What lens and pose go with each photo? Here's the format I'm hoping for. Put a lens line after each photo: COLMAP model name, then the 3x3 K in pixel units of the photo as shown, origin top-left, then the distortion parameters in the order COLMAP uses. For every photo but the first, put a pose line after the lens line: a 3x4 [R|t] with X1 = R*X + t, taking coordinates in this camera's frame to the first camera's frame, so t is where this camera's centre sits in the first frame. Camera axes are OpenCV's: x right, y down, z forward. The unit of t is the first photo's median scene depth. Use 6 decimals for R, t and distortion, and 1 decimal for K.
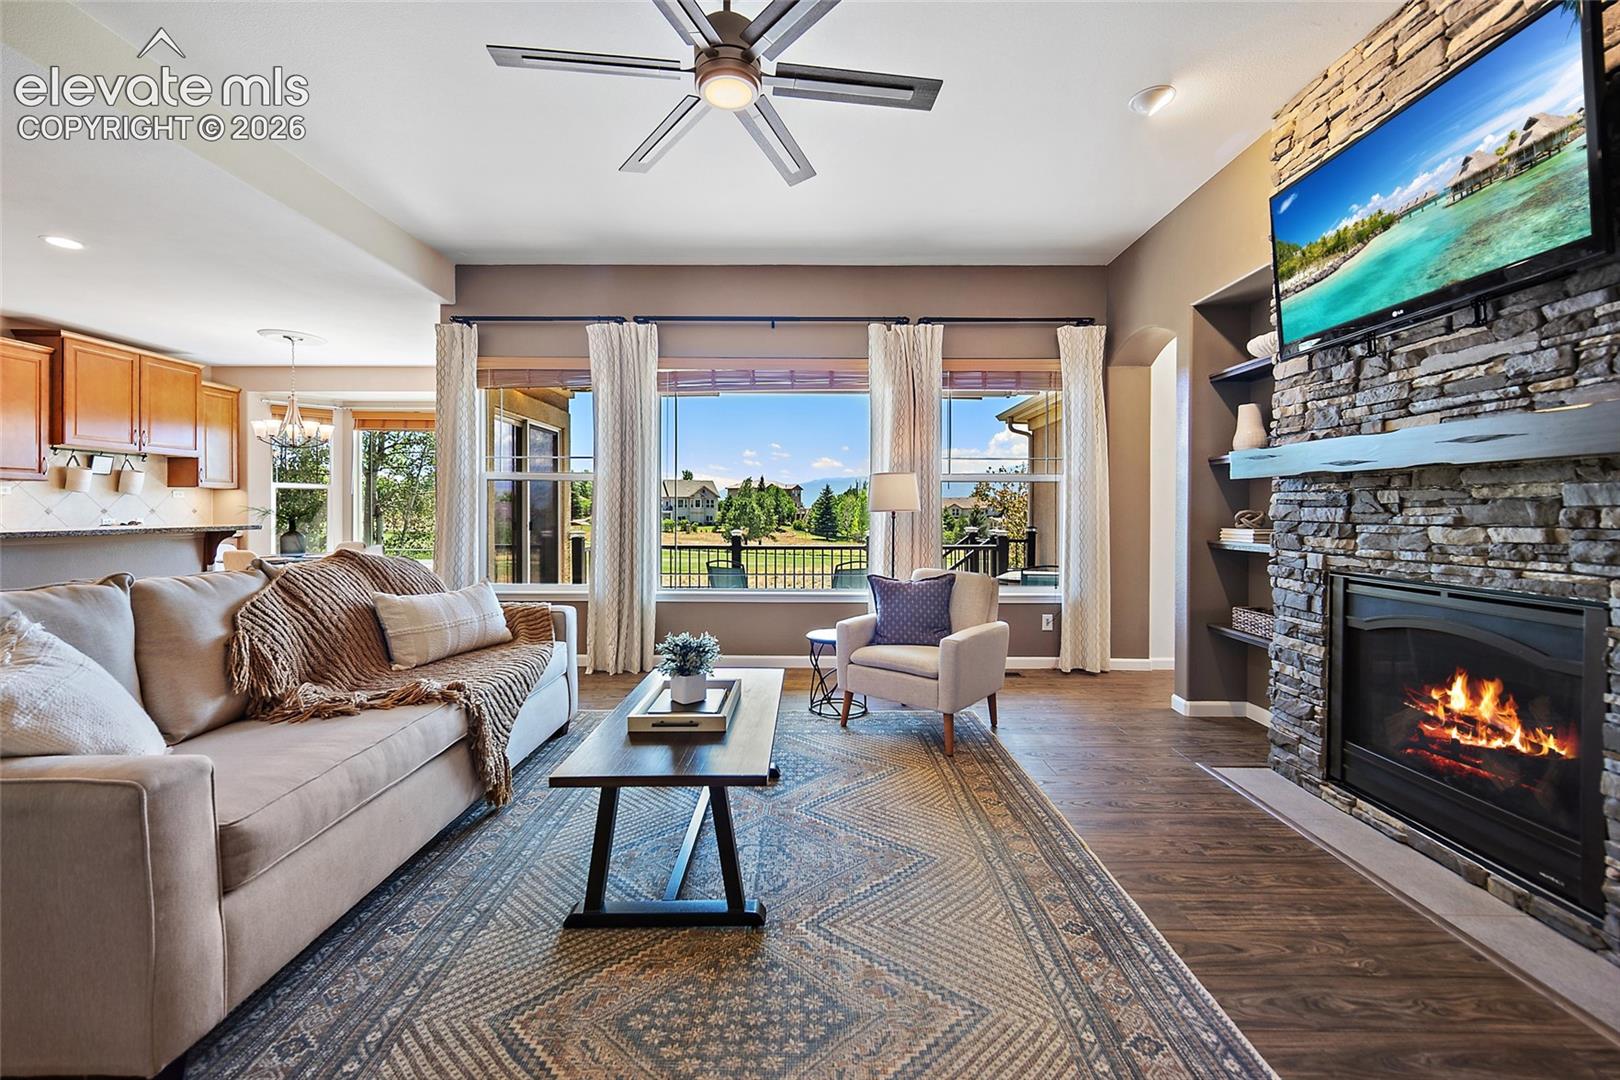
lens RADIAL K [[647.4, 0, 811.6], [0, 647.4, 514.6], [0, 0, 1]] dist [-0.002340, -0.000449]
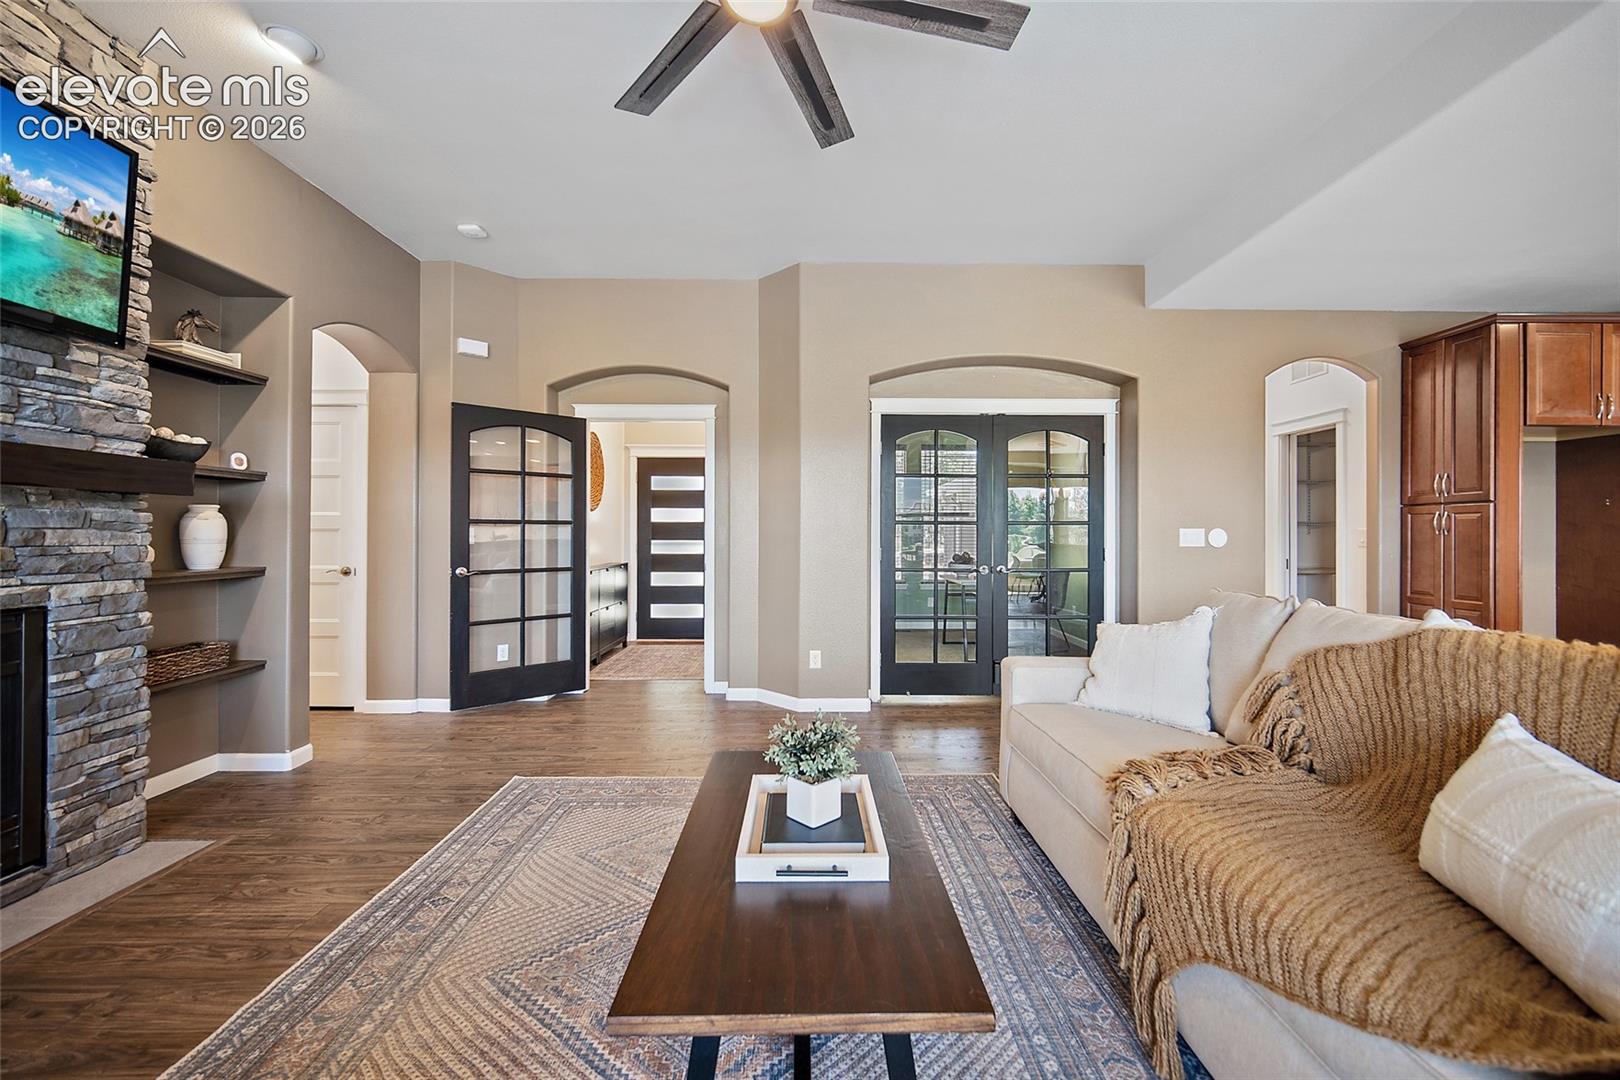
lens RADIAL K [[655.4, 0, 814.0], [0, 655.4, 529.7], [0, 0, 1]] dist [-0.001407, -0.000211]
pose [[-0.999907, -0.006034, -0.012269, -0.156633], [-0.006039, 0.999982, 0.000375, -0.012337], [0.012266, 0.000449, -0.999925, 1.463156]]
